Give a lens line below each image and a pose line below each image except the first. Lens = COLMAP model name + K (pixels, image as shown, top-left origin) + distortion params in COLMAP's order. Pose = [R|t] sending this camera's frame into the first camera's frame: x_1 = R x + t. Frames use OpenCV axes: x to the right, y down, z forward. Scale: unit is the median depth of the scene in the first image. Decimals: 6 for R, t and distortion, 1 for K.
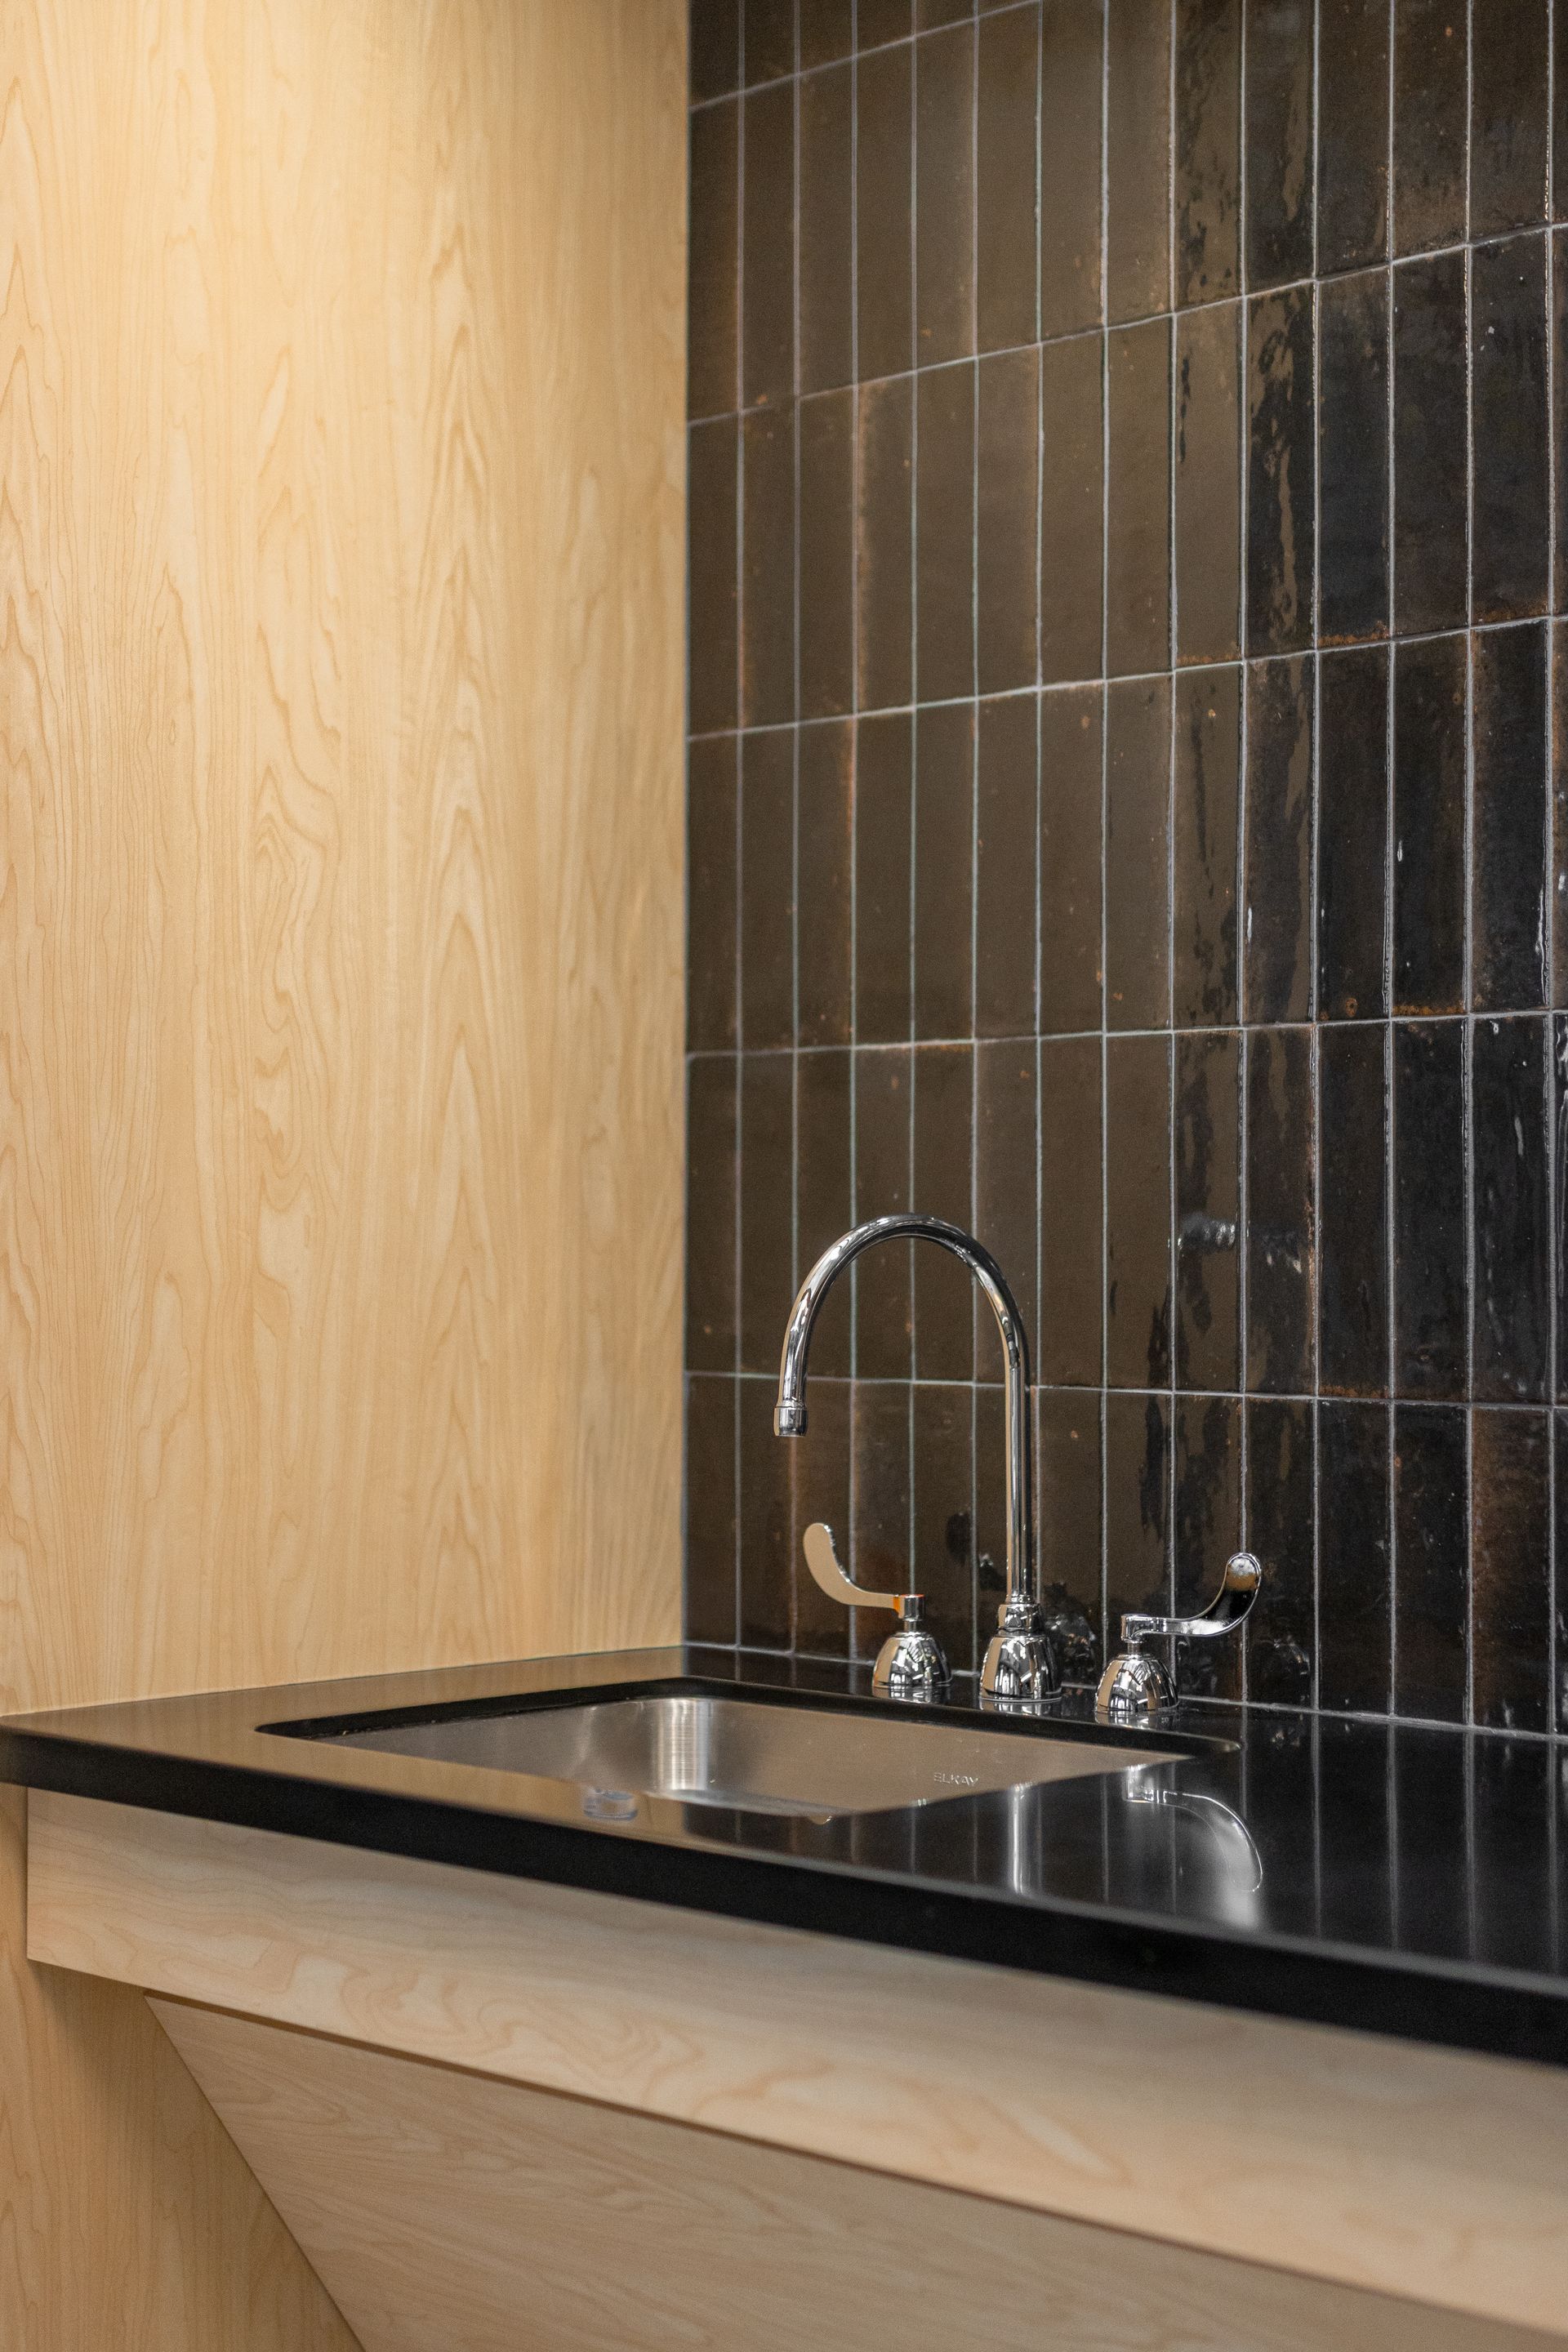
lens RADIAL K [[3674.0, 0, 784.0], [0, 3674.0, 1176.0], [0, 0, 1]] dist [0.009381, 0.012190]
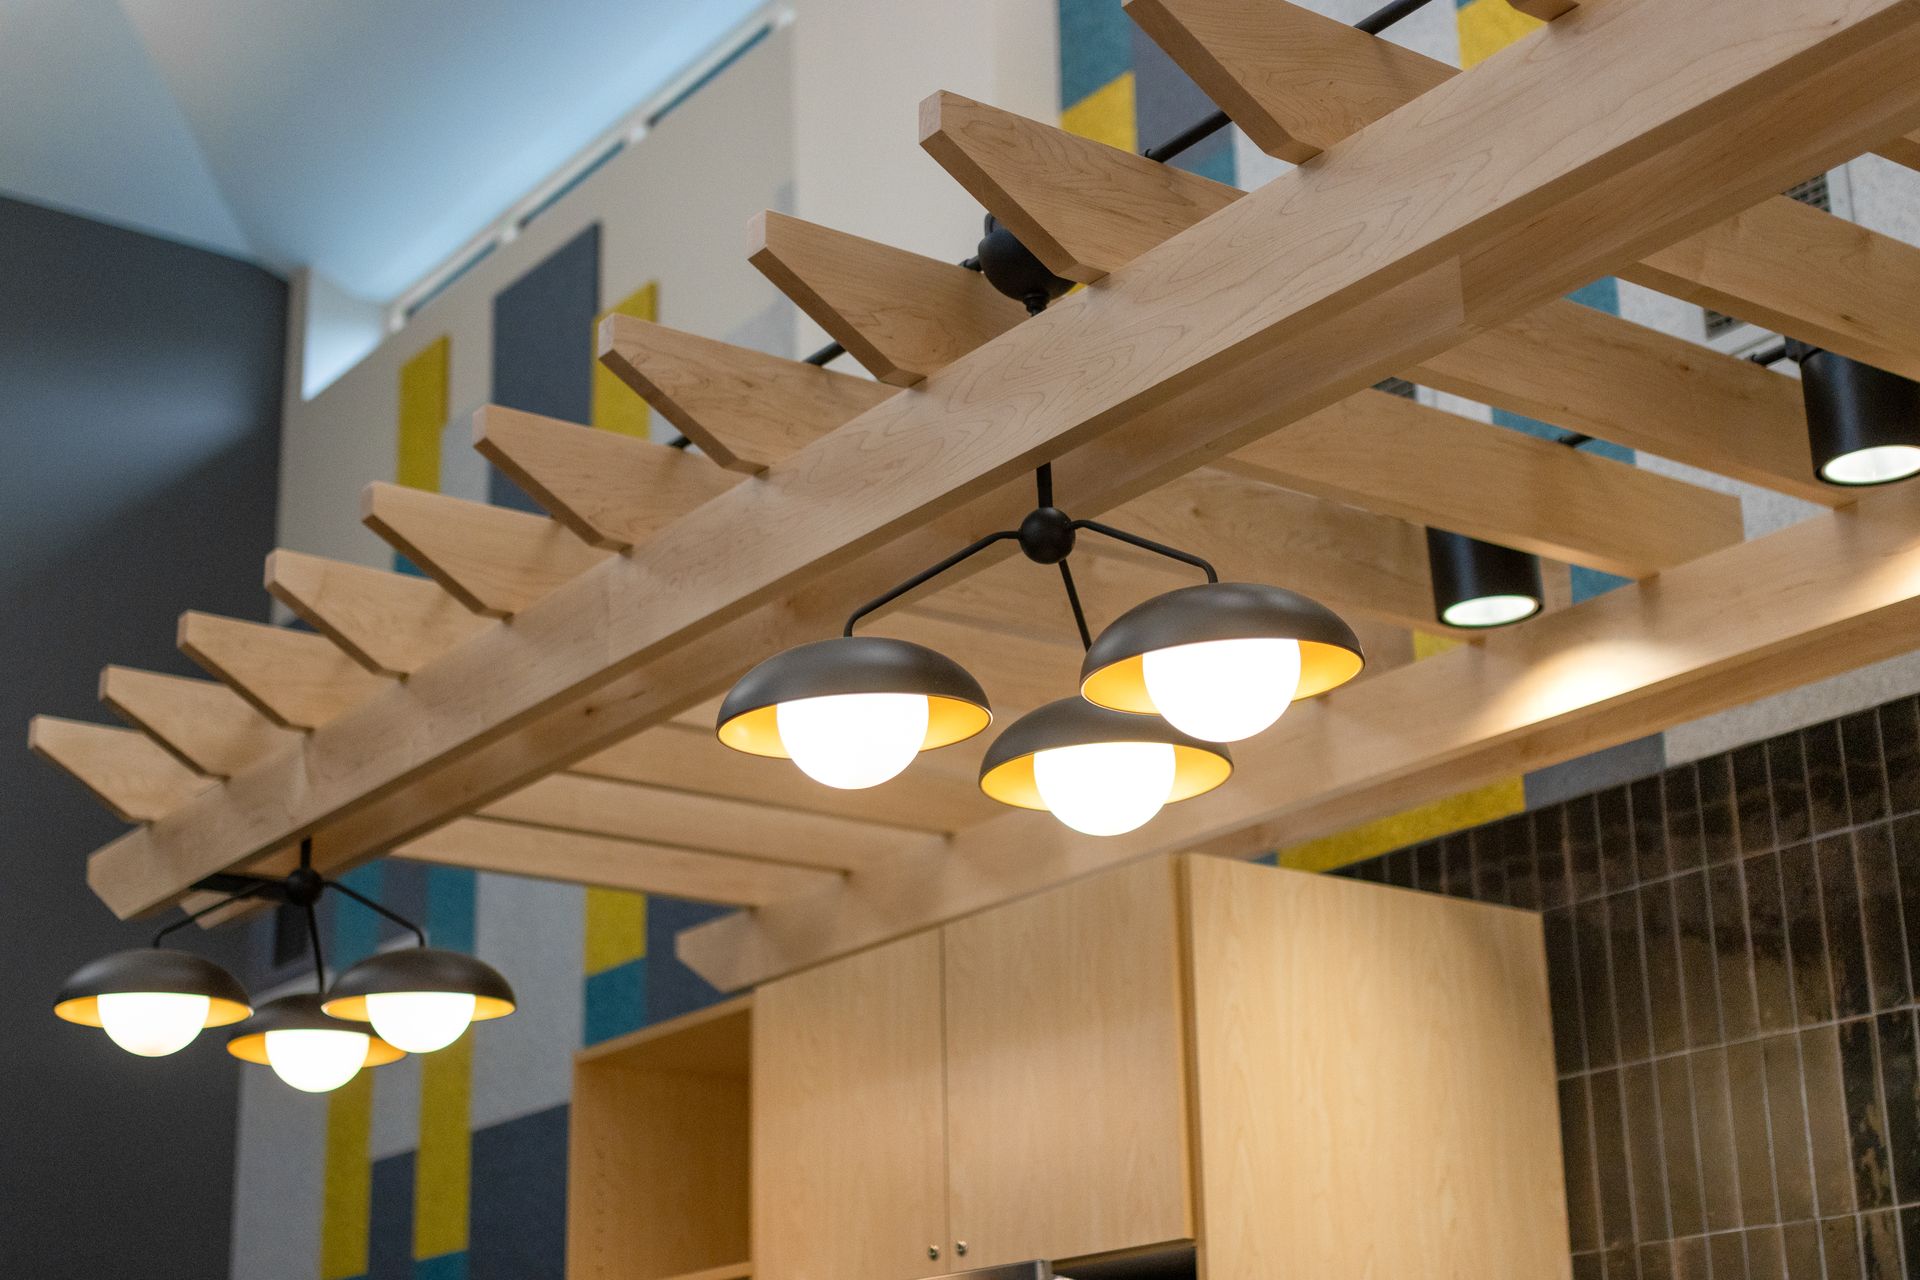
lens RADIAL K [[2935.6, 0, 950.5], [0, 2935.6, 639.8], [0, 0, 1]] dist [-0.003707, -0.023368]
pose [[0.988753, -0.067058, -0.133679, -0.122241], [0.023823, 0.953049, -0.301878, -0.069321], [0.147646, 0.295299, 0.943928, -0.524573]]
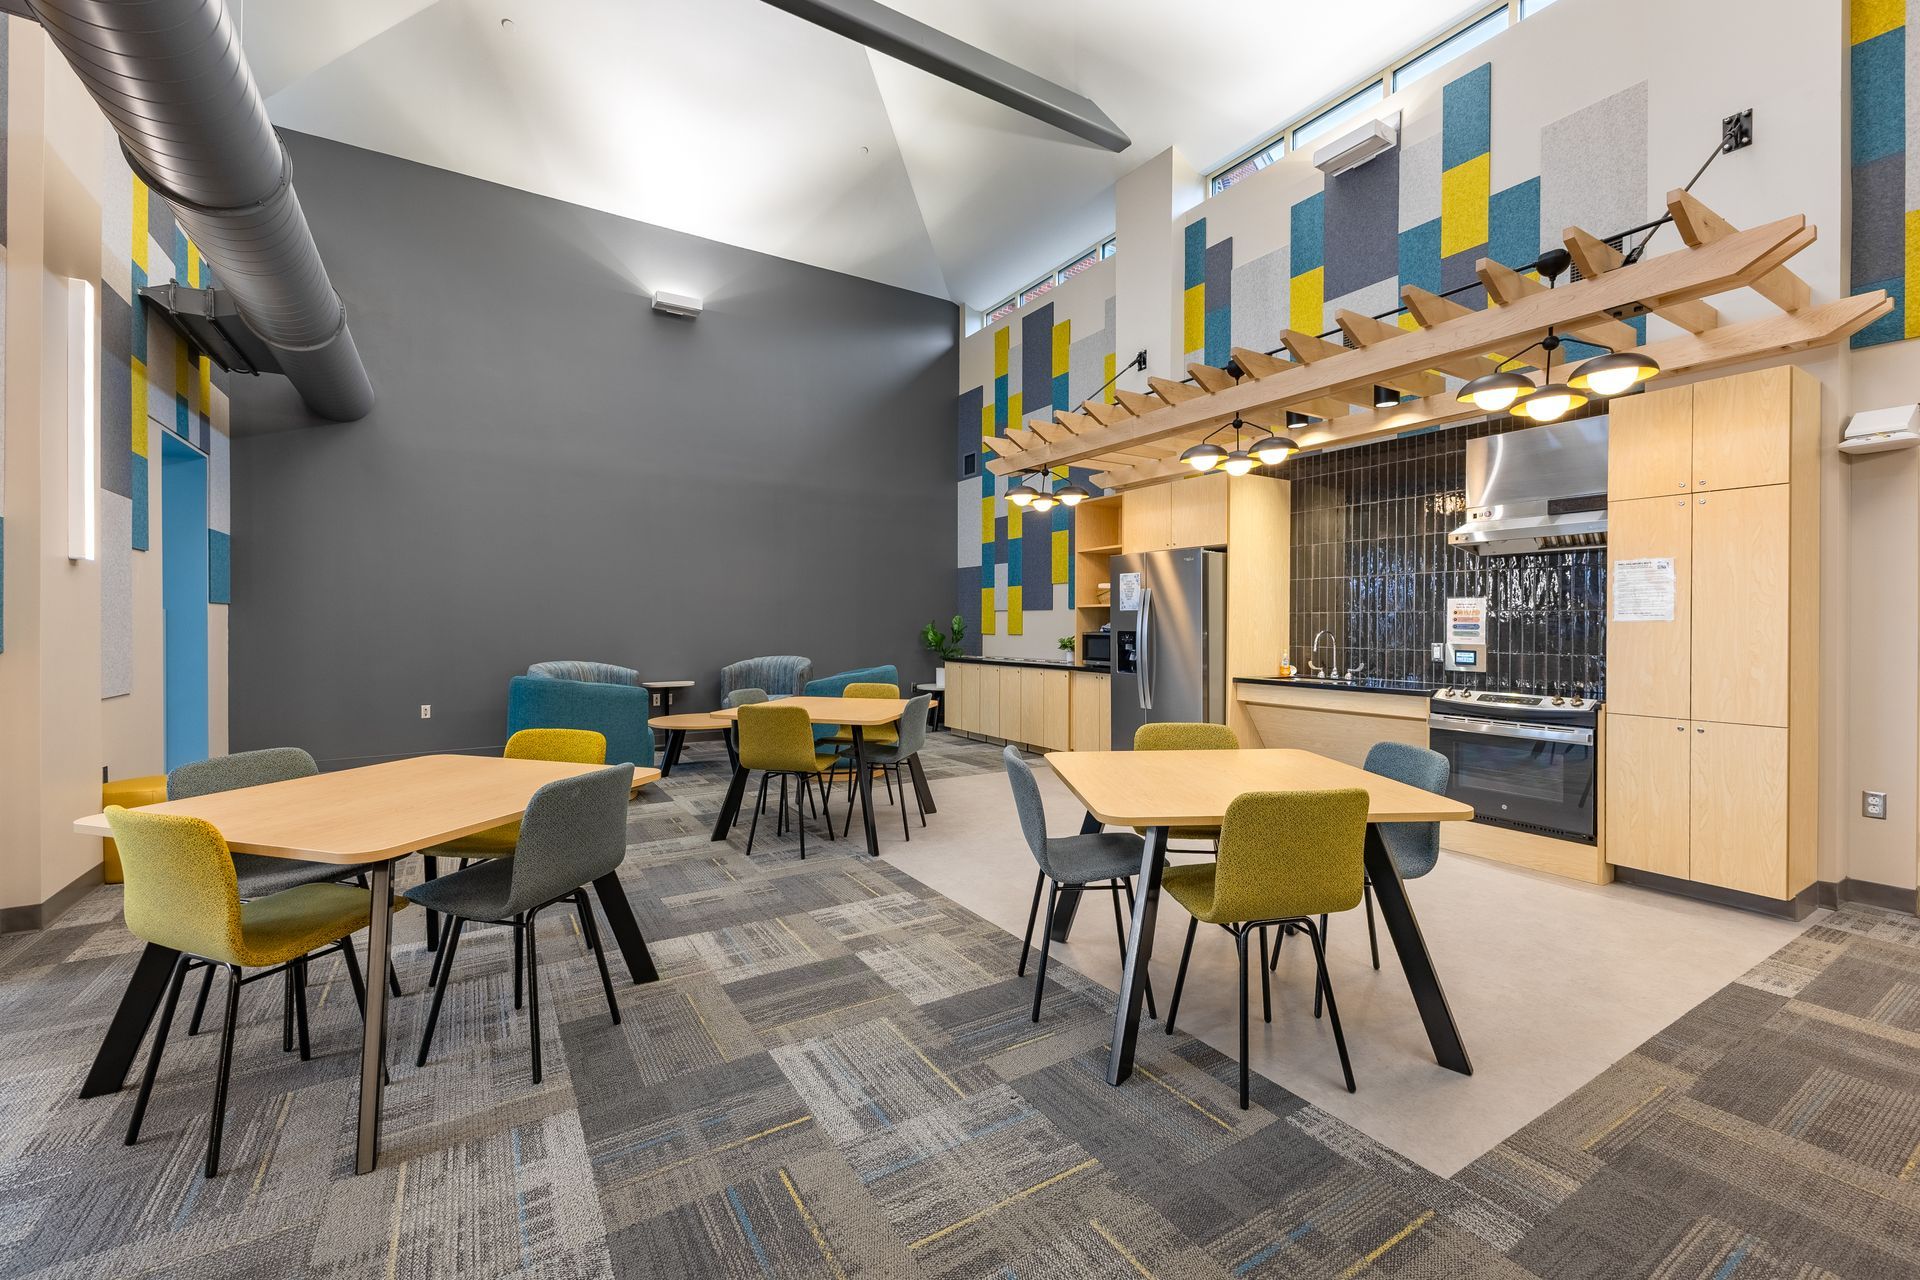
lens RADIAL K [[789.6, 0, 964.3], [0, 789.6, 632.4], [0, 0, 1]] dist [0.000661, 0.000083]
pose [[0.976334, 0.002336, -0.216256, -0.437116], [0.003933, 0.999584, 0.028556, -0.047424], [0.216233, -0.028731, 0.975919, -1.272291]]
